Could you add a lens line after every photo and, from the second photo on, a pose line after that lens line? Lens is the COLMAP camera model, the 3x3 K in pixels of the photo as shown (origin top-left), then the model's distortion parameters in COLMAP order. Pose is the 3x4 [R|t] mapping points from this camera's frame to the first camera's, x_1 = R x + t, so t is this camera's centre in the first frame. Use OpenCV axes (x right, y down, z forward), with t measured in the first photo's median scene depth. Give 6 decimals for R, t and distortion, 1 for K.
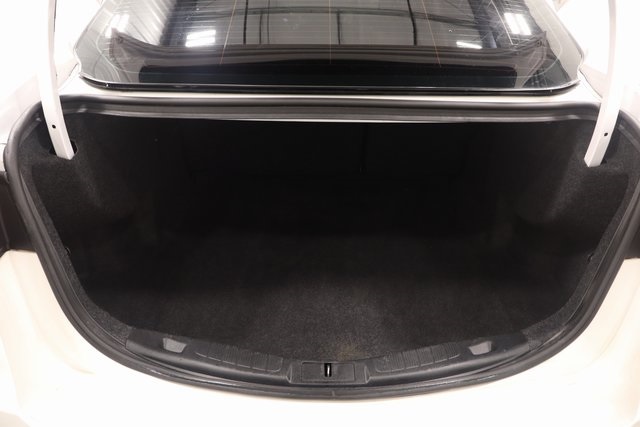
lens RADIAL K [[549.8, 0, 314.5], [0, 549.8, 217.3], [0, 0, 1]] dist [0.000713, 0.050158]
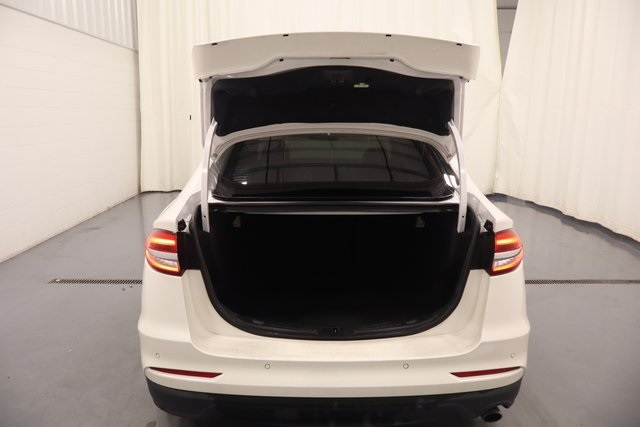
lens RADIAL K [[549.8, 0, 314.1], [0, 549.8, 214.9], [0, 0, 1]] dist [0.000713, 0.050158]
pose [[0.999911, -0.013311, 0.001010, -0.046264], [0.013087, 0.962476, -0.271053, 0.393235], [0.002636, 0.271042, 0.962564, -1.000827]]
